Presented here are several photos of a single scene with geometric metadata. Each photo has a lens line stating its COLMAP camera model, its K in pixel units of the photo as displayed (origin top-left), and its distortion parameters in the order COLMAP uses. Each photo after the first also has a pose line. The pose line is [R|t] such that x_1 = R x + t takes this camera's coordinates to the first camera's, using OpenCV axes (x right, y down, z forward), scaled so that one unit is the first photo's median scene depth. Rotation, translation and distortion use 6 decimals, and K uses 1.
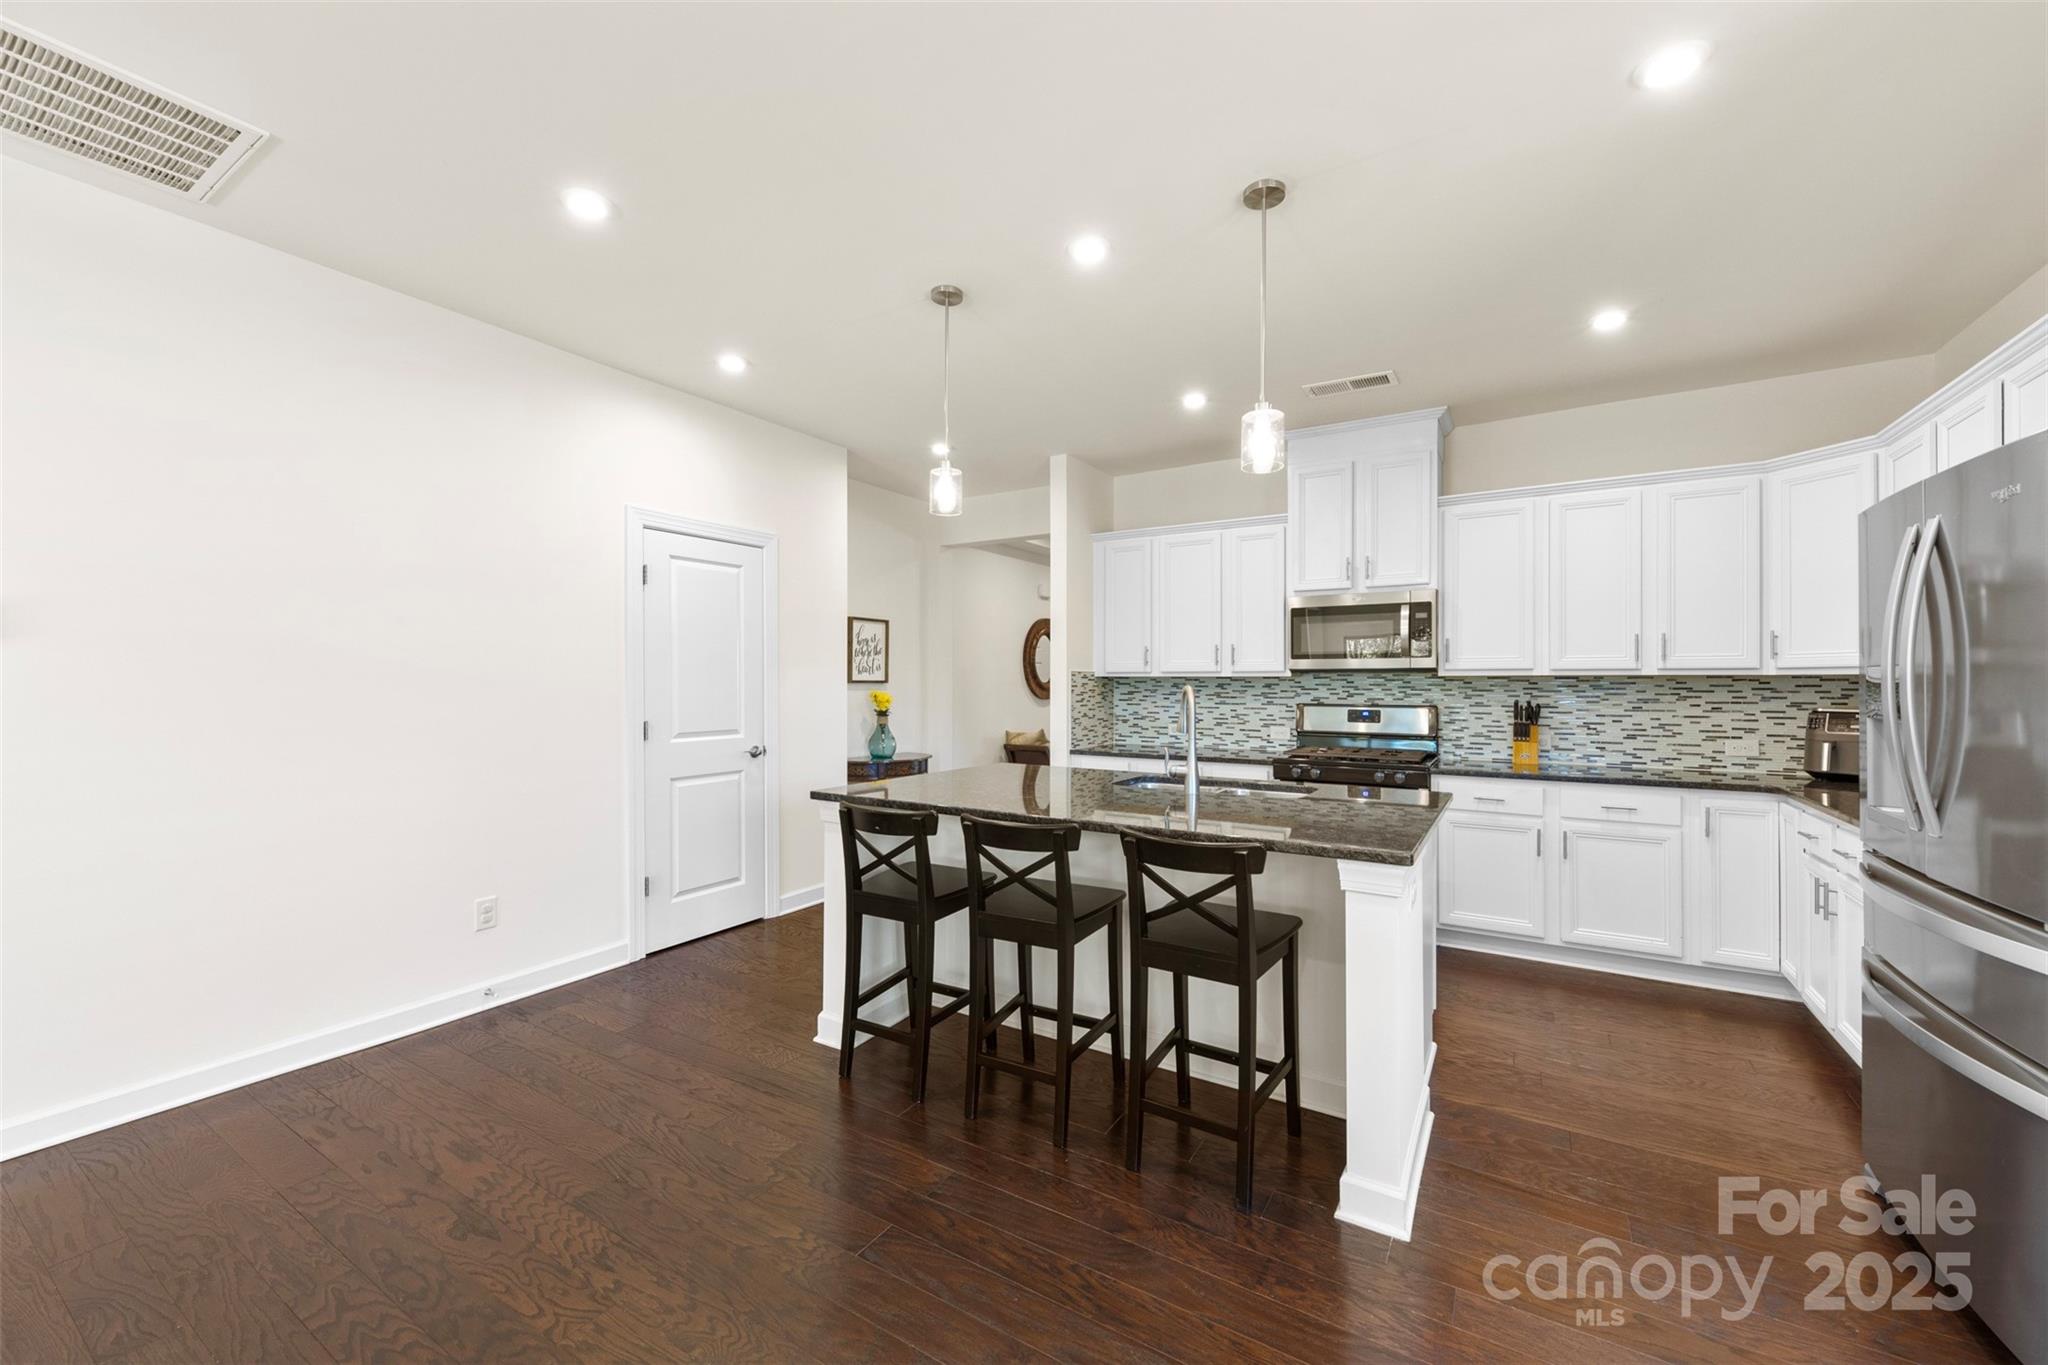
lens RADIAL K [[807.7, 0, 1019.3], [0, 807.7, 676.5], [0, 0, 1]] dist [0.009483, -0.001255]
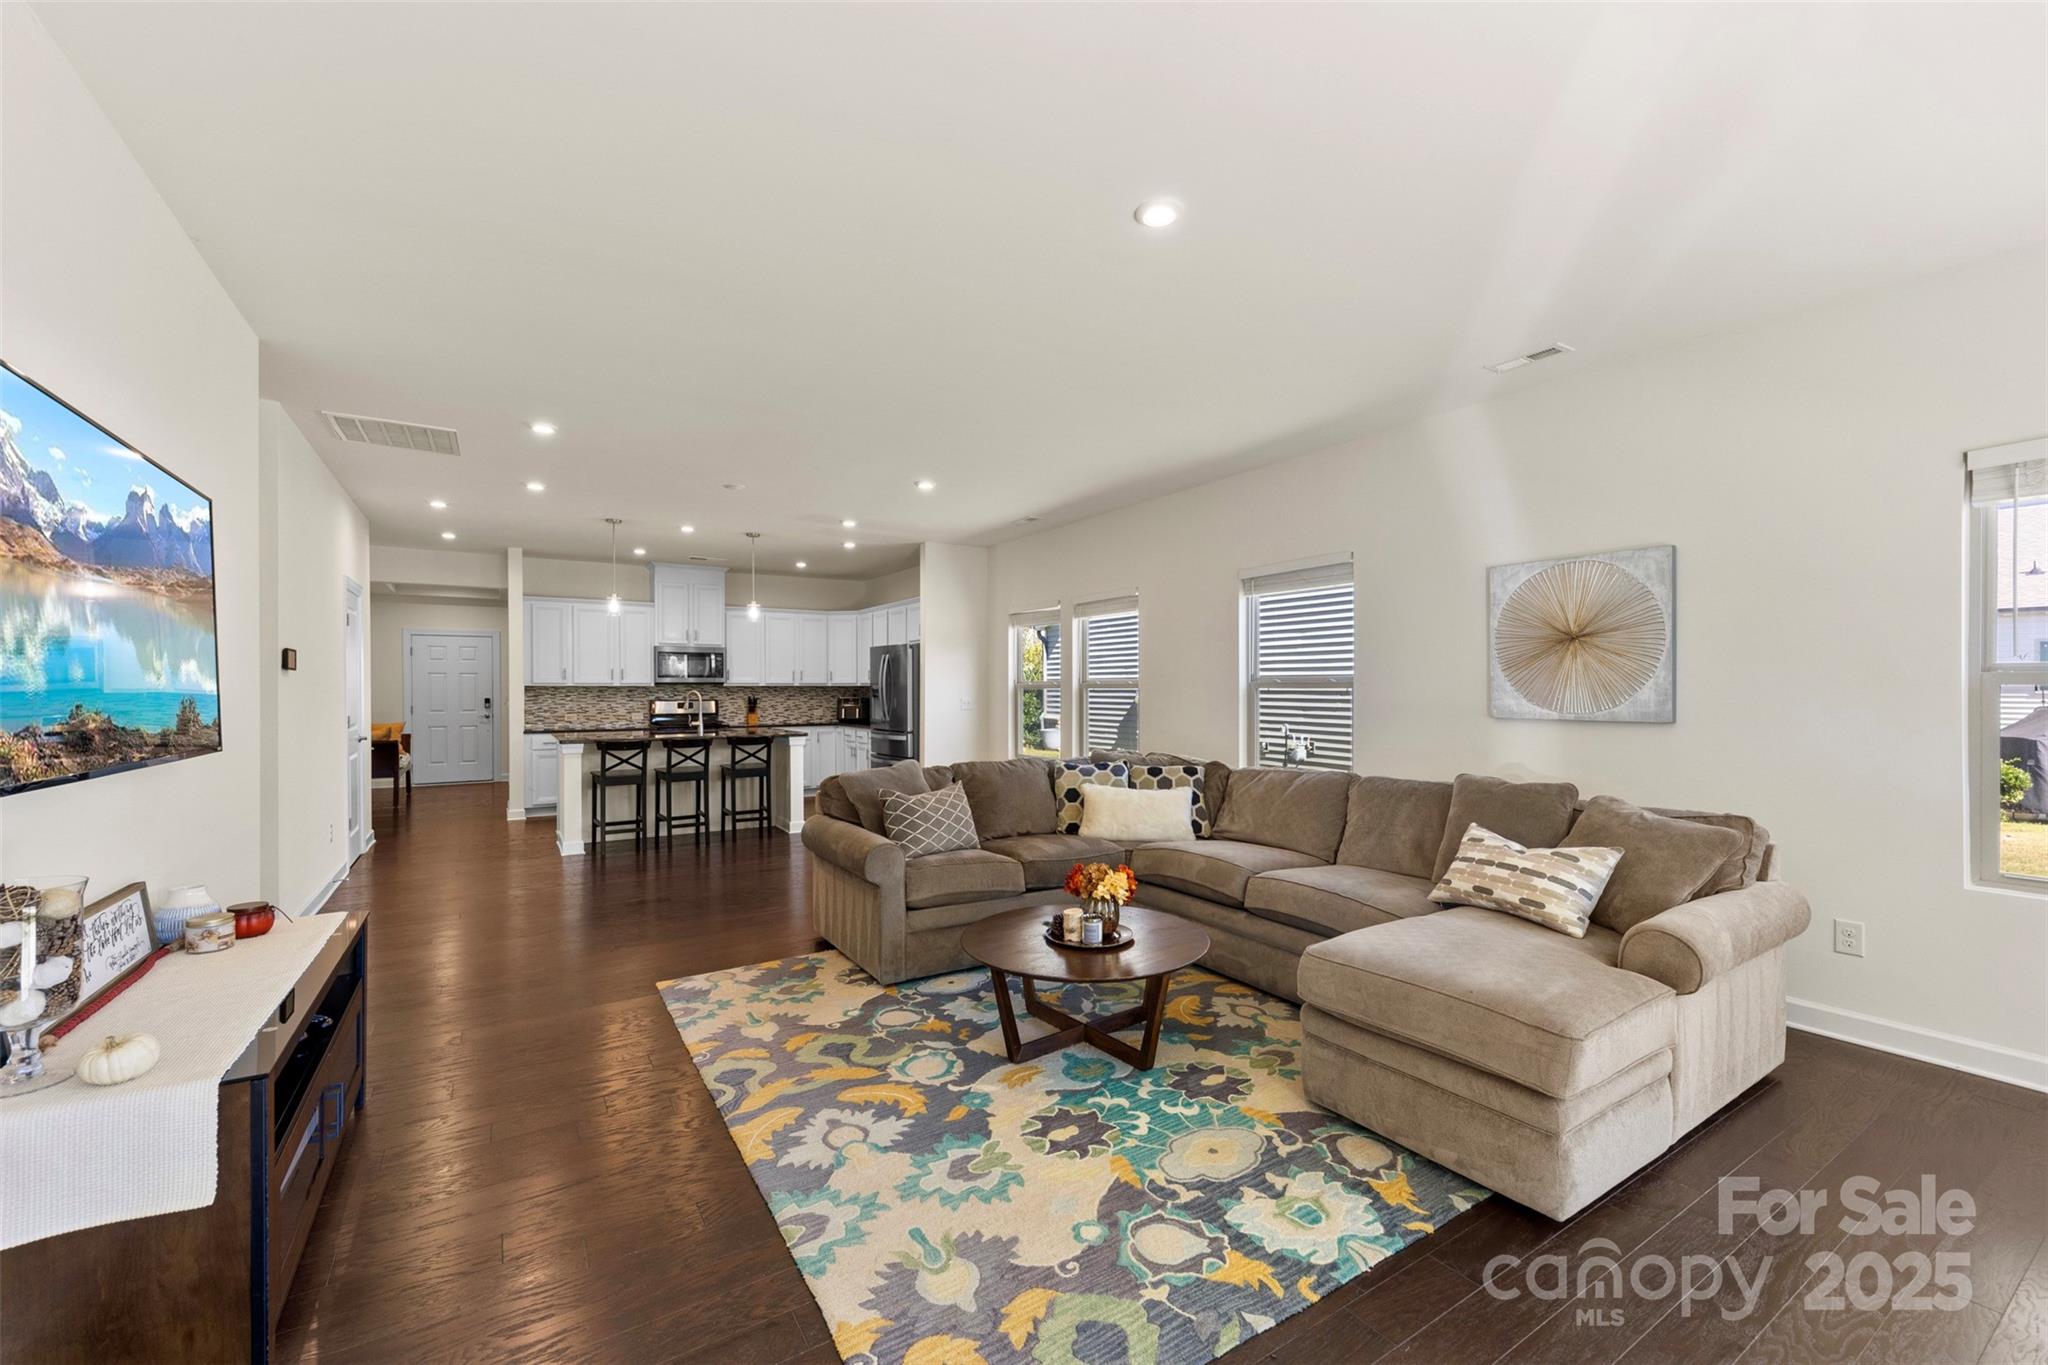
lens RADIAL K [[807.7, 0, 1007.0], [0, 807.7, 686.1], [0, 0, 1]] dist [0.009483, -0.001255]
pose [[0.430612, 0.002552, 0.902534, -1.163860], [-0.004463, 0.999990, -0.000699, -0.002577], [-0.902526, -0.003727, 0.430619, -0.668138]]
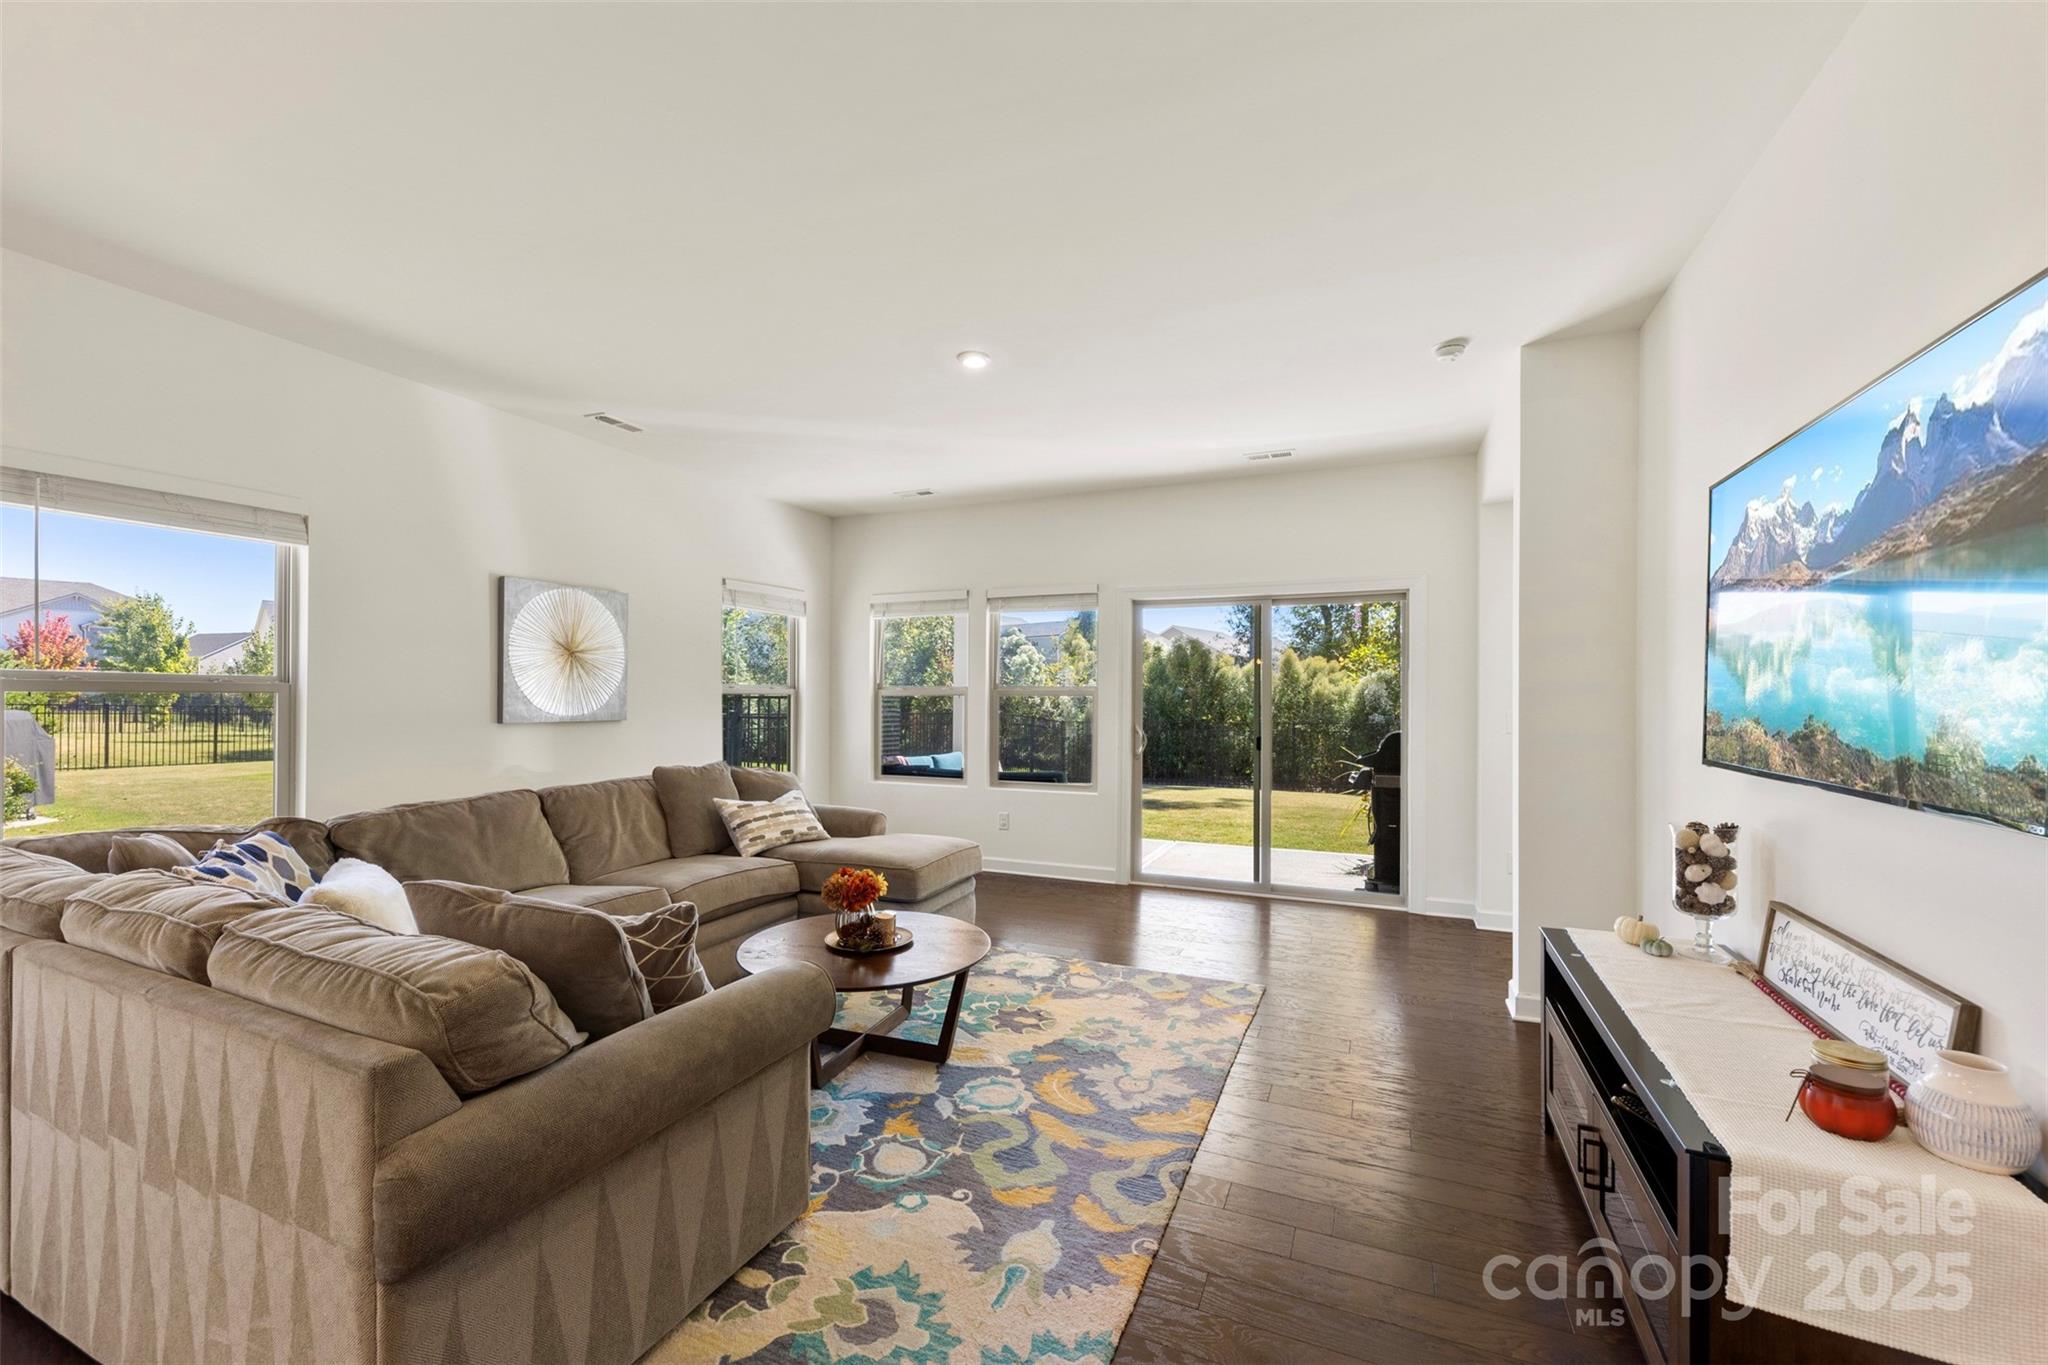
lens RADIAL K [[807.7, 0, 1035.2], [0, 807.7, 689.3], [0, 0, 1]] dist [0.009483, -0.001255]
pose [[-0.986533, -0.006440, -0.163433, -0.528365], [-0.003755, 0.999853, -0.016729, 0.004395], [0.163517, -0.015890, -0.986413, 0.290785]]
